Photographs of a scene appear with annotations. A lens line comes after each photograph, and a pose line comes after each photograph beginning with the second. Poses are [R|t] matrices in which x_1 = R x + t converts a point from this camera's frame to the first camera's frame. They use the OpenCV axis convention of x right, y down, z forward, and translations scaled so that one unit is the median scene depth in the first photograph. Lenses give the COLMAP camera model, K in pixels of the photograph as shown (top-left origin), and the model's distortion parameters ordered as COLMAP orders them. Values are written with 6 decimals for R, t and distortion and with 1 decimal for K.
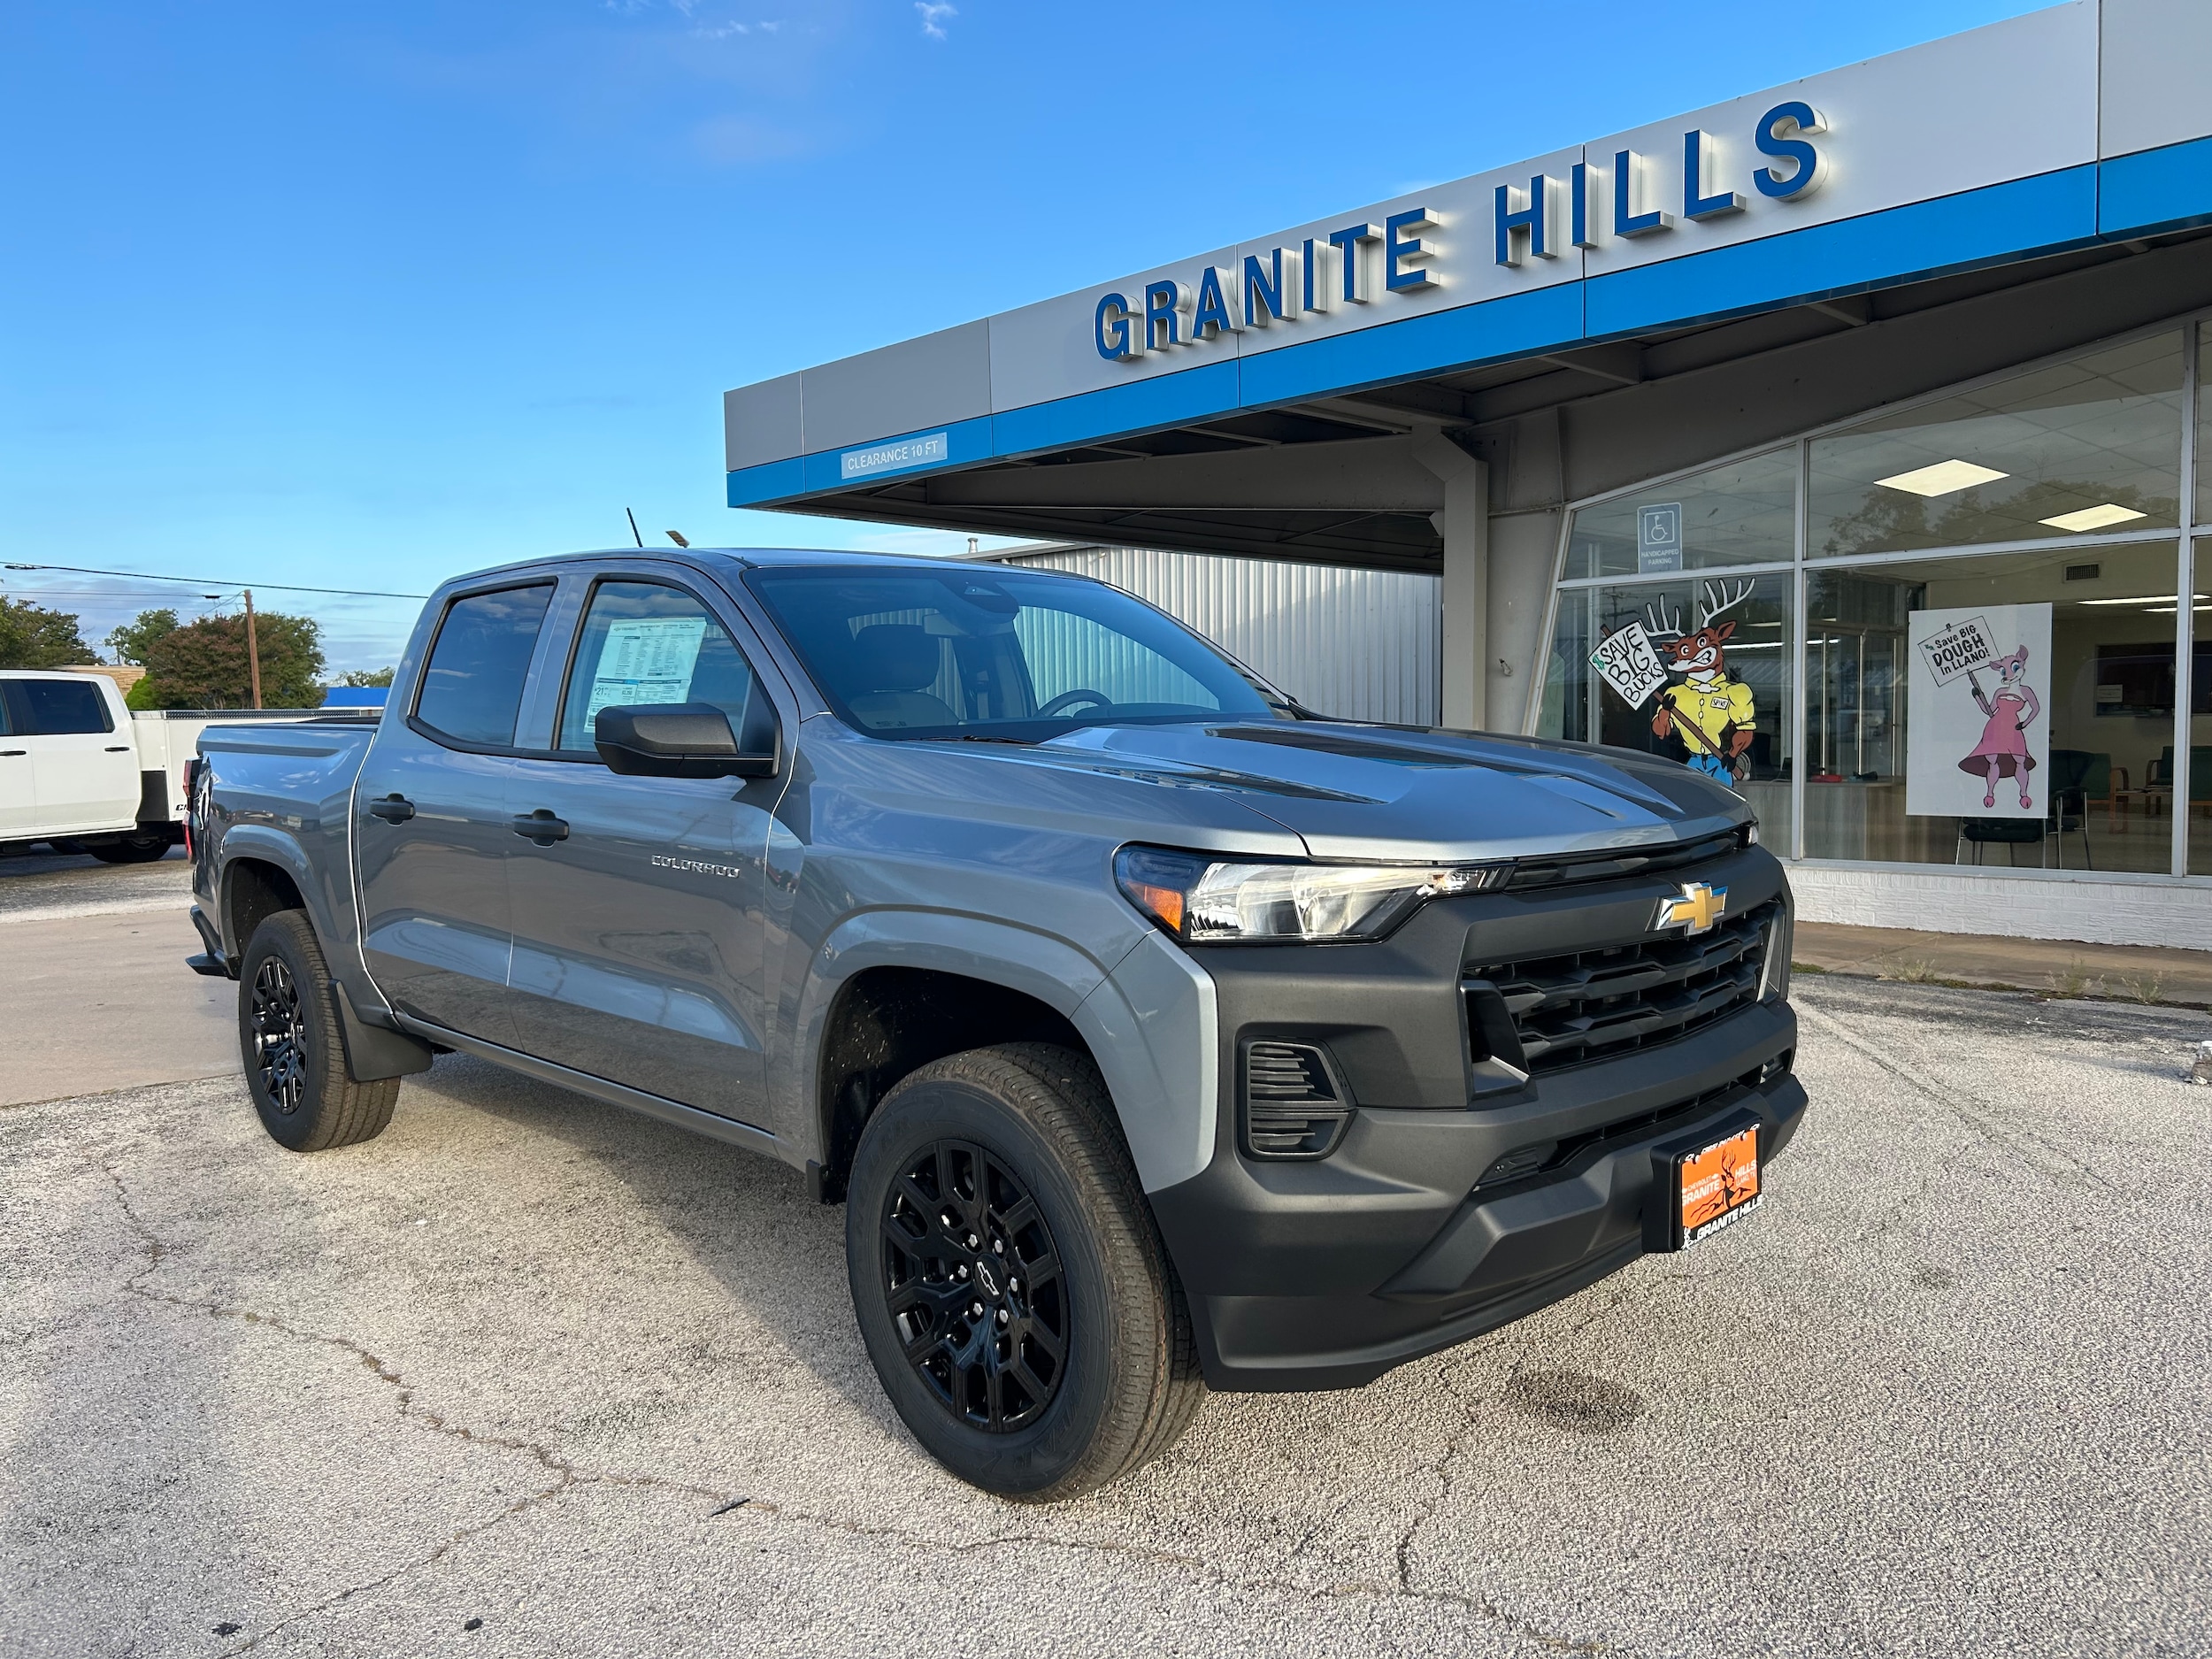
lens RADIAL K [[1675.7, 0, 1097.4], [0, 1675.7, 822.8], [0, 0, 1]] dist [0.021264, -0.007093]
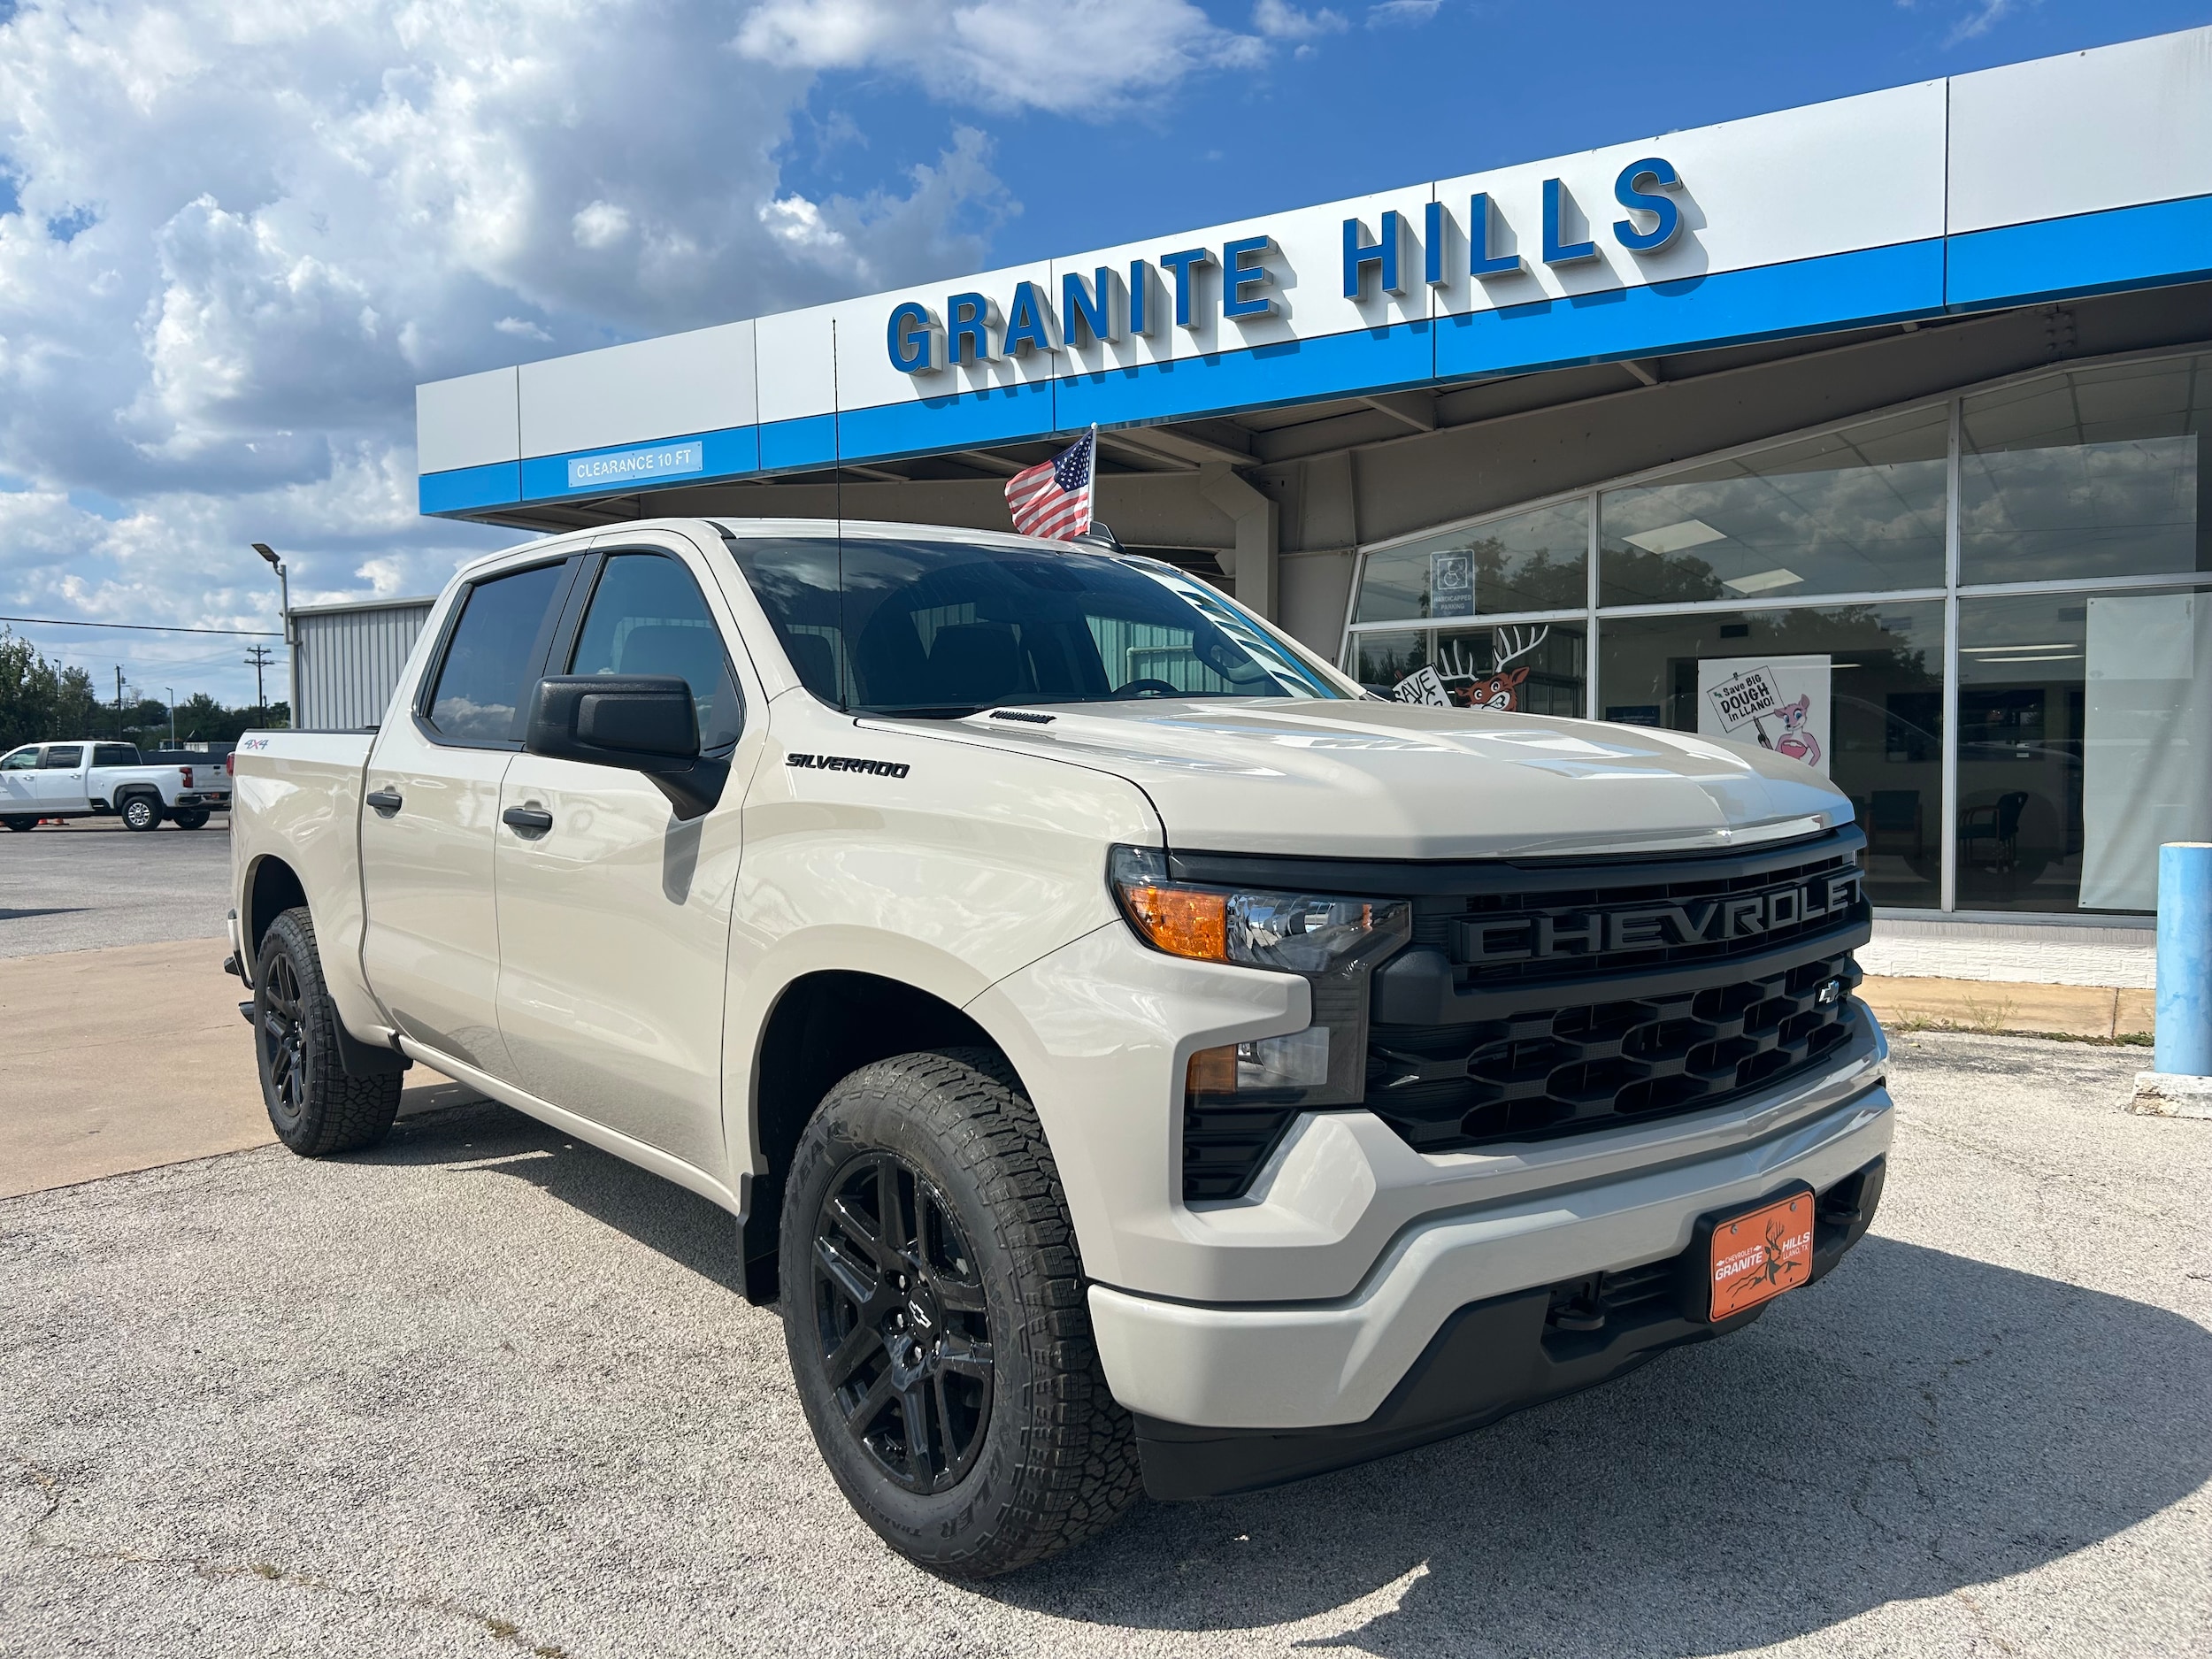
lens RADIAL K [[1670.7, 0, 1111.2], [0, 1670.7, 829.0], [0, 0, 1]] dist [0.032776, -0.021393]
pose [[0.970200, -0.001438, 0.242300, -0.117303], [0.006679, 0.999761, -0.020812, -0.001678], [-0.242212, 0.021810, 0.969978, 0.077759]]
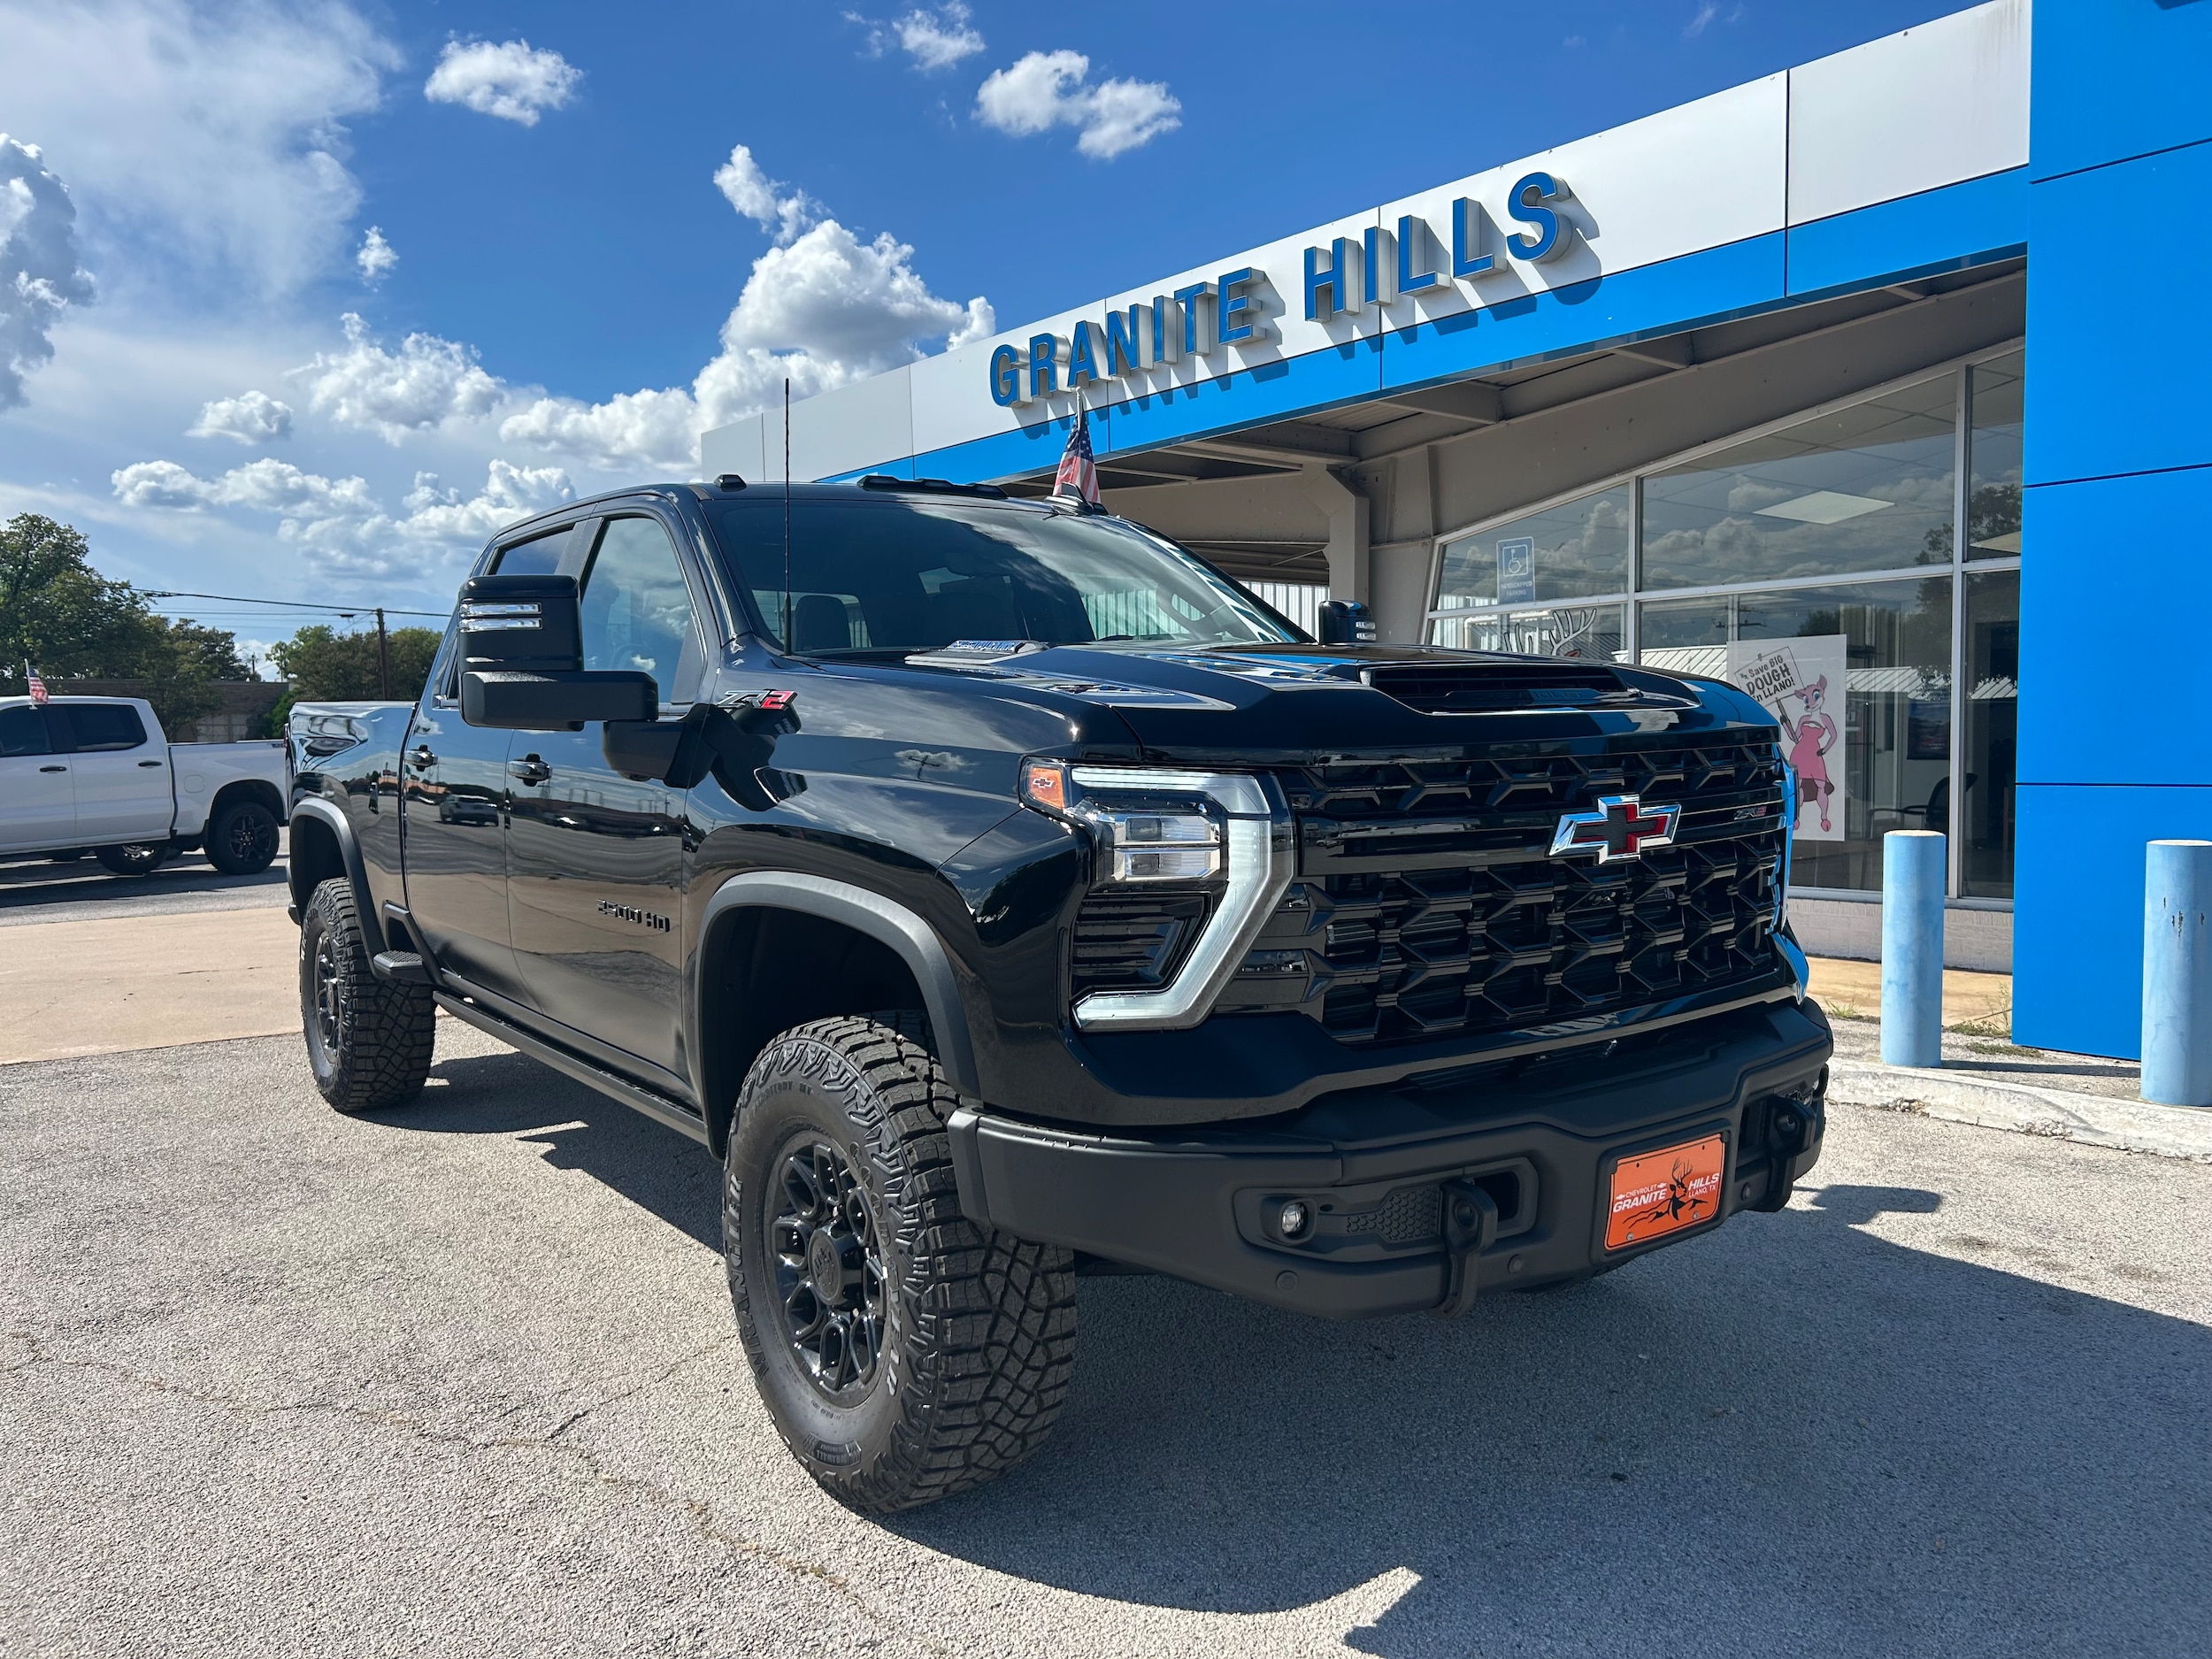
lens RADIAL K [[1675.7, 0, 1110.1], [0, 1675.7, 825.5], [0, 0, 1]] dist [0.022126, -0.006300]
pose [[0.997095, 0.004520, -0.076039, 0.172160], [-0.004854, 0.999979, -0.004214, -0.005010], [0.076018, 0.004571, 0.997096, -0.065058]]
